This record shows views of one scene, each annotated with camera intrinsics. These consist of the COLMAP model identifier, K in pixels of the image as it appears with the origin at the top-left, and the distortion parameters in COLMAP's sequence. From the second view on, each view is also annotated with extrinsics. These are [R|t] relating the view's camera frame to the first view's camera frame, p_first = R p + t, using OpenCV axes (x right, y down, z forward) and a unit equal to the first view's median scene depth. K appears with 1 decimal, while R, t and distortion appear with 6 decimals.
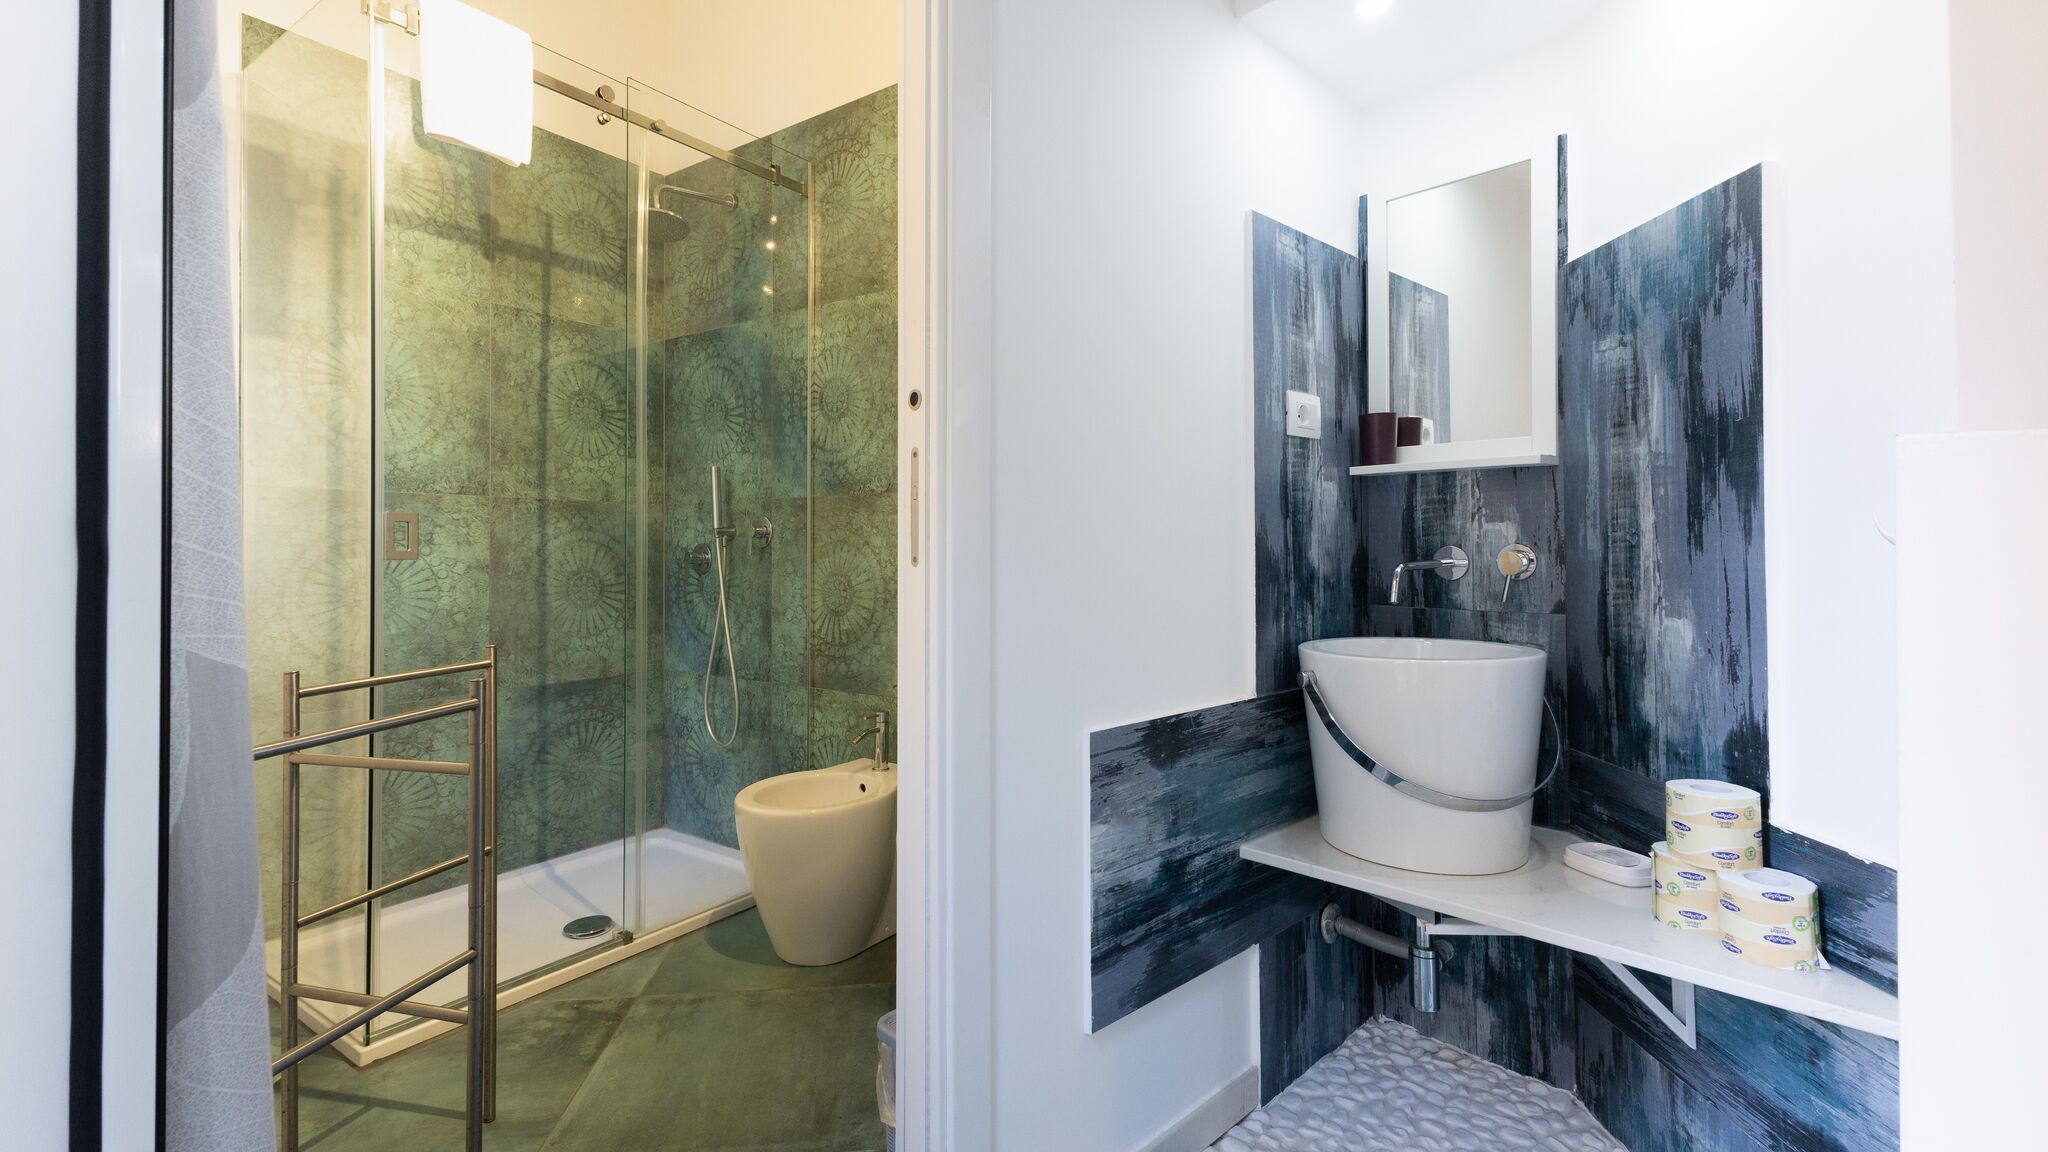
lens RADIAL K [[988.9, 0, 1017.0], [0, 988.9, 564.1], [0, 0, 1]] dist [0.002738, 0.000233]
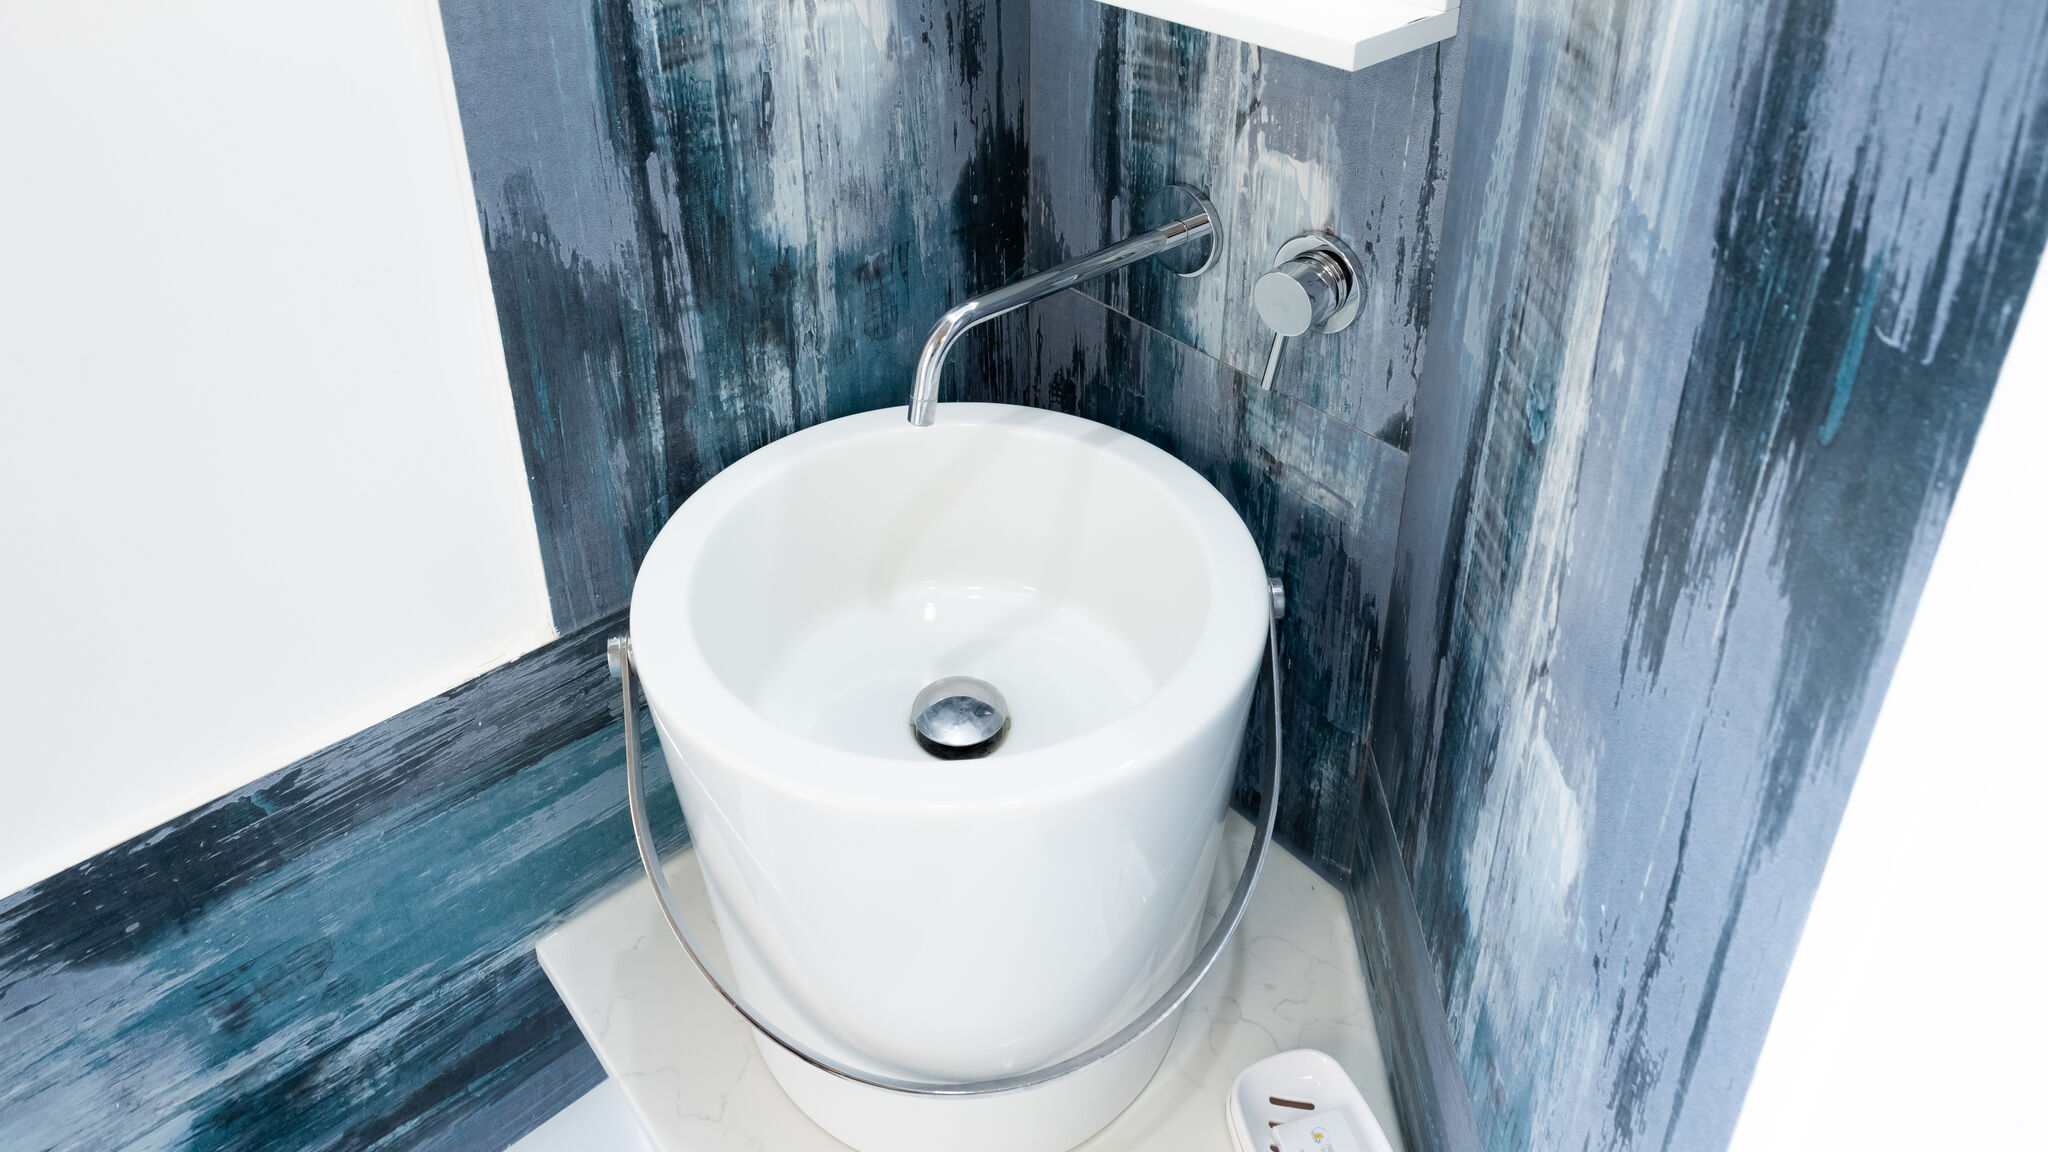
lens RADIAL K [[1377.4, 0, 1027.7], [0, 1377.4, 341.3], [0, 0, 1]] dist [-0.001317, -0.000357]
pose [[0.999304, 0.025756, -0.026970, 0.445883], [-0.011052, 0.895245, 0.445437, -0.214270], [0.035618, -0.444829, 0.894907, 0.590470]]
